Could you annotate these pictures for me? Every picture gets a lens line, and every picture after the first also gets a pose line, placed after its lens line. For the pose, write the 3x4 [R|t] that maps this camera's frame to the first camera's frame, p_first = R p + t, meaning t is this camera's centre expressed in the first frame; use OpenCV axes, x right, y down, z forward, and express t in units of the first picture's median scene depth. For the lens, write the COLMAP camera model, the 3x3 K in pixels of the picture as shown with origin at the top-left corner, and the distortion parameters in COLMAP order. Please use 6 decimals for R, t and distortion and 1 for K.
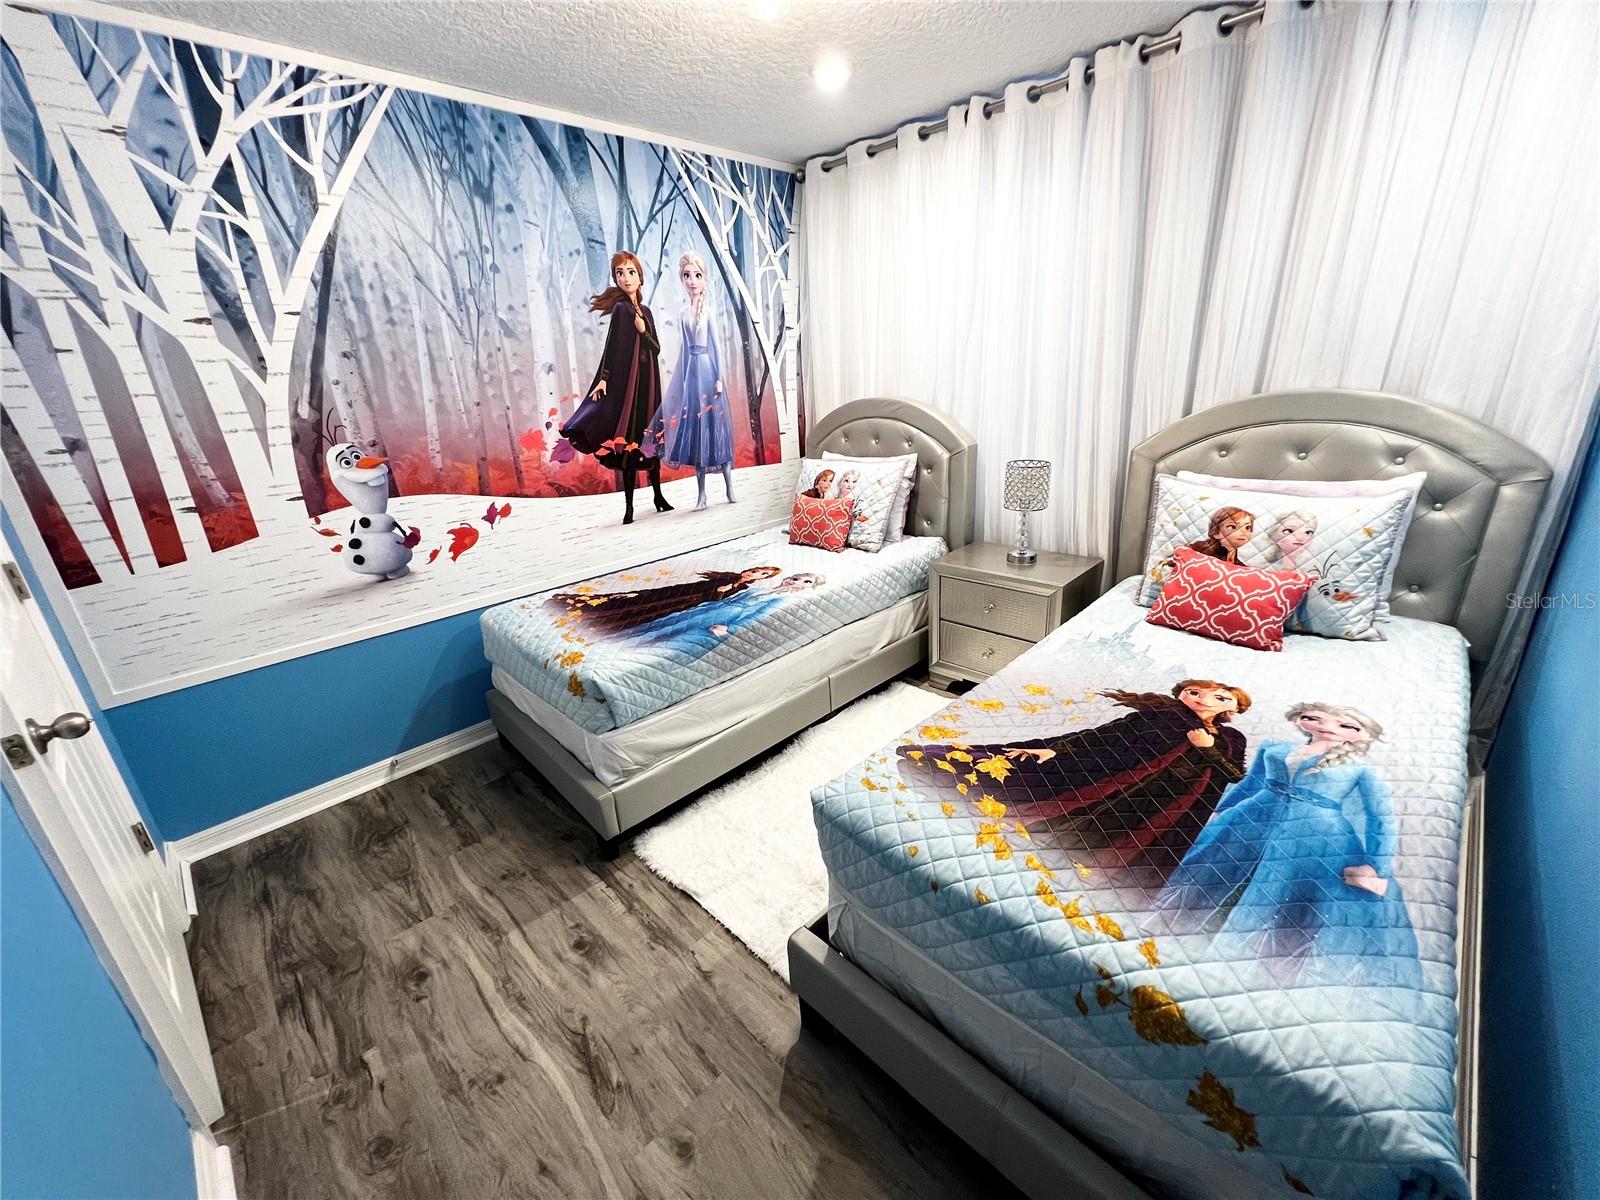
lens RADIAL K [[639.0, 0, 800.0], [0, 639.0, 600.0], [0, 0, 1]] dist [-0.001000, 0.000645]
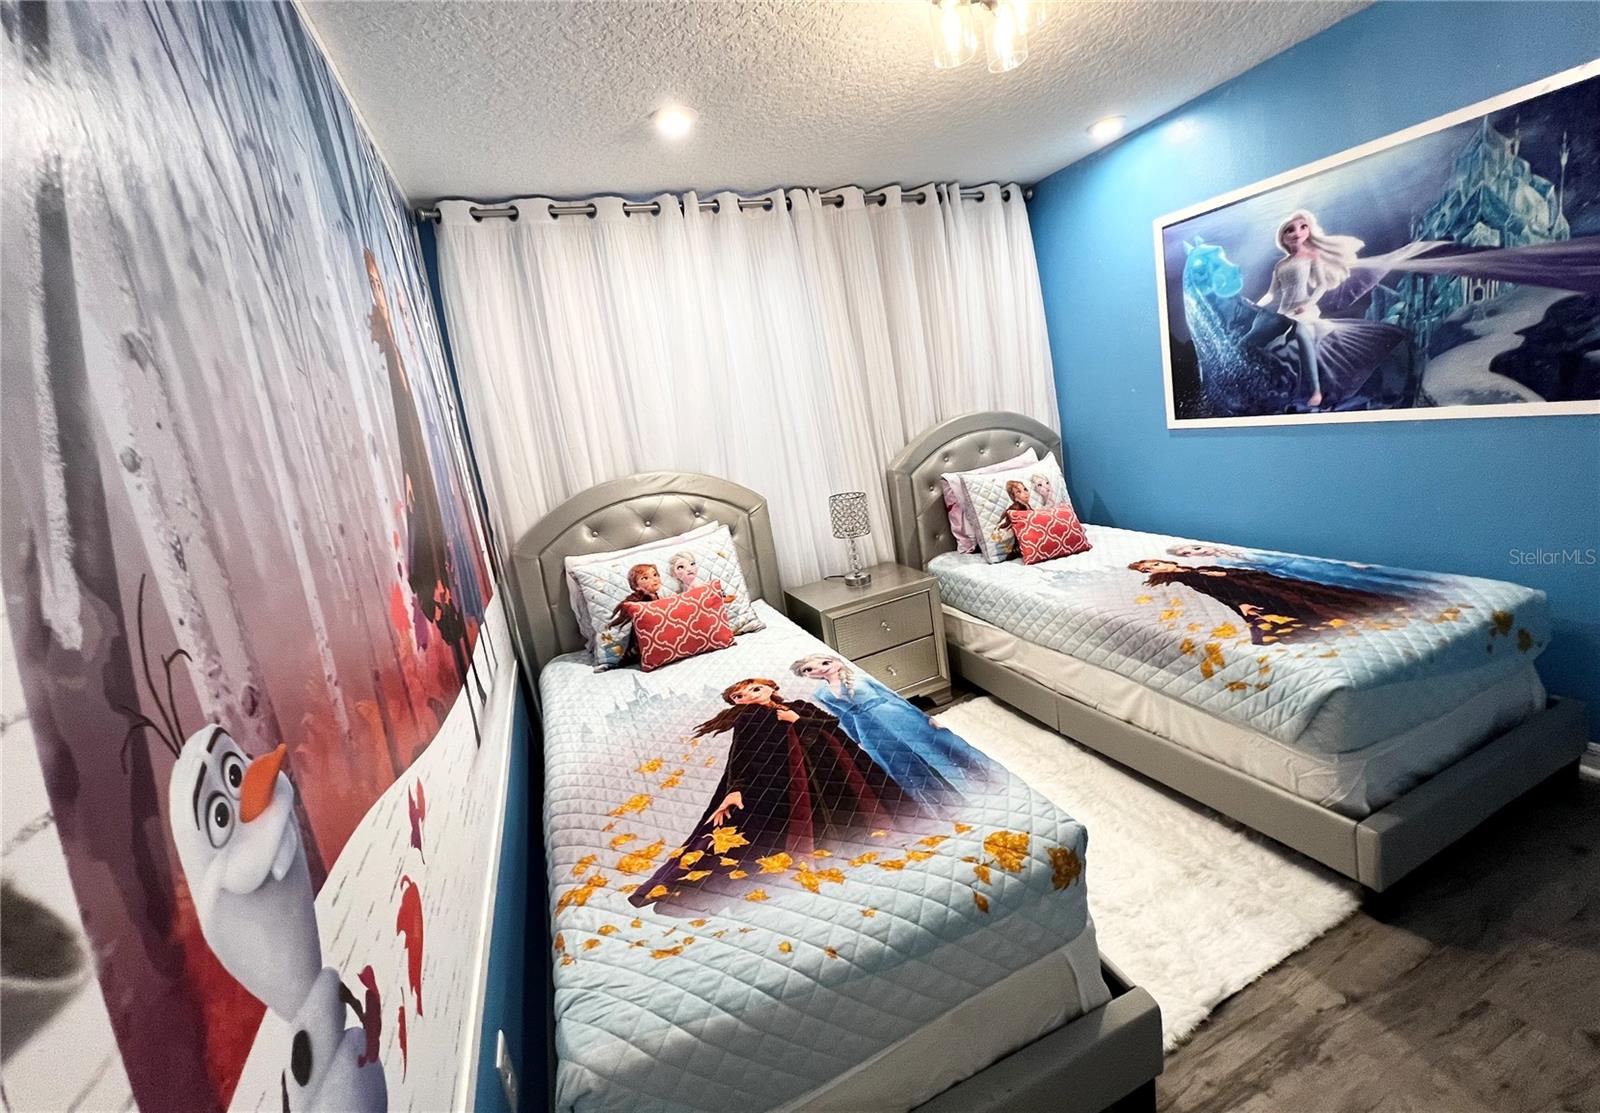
lens RADIAL K [[610.4, 0, 793.9], [0, 610.4, 548.6], [0, 0, 1]] dist [0.009247, -0.000009]
pose [[0.390126, -0.212750, 0.895846, -0.678789], [0.430059, 0.902396, 0.027023, -0.200434], [-0.814157, 0.374724, 0.443543, 0.612687]]
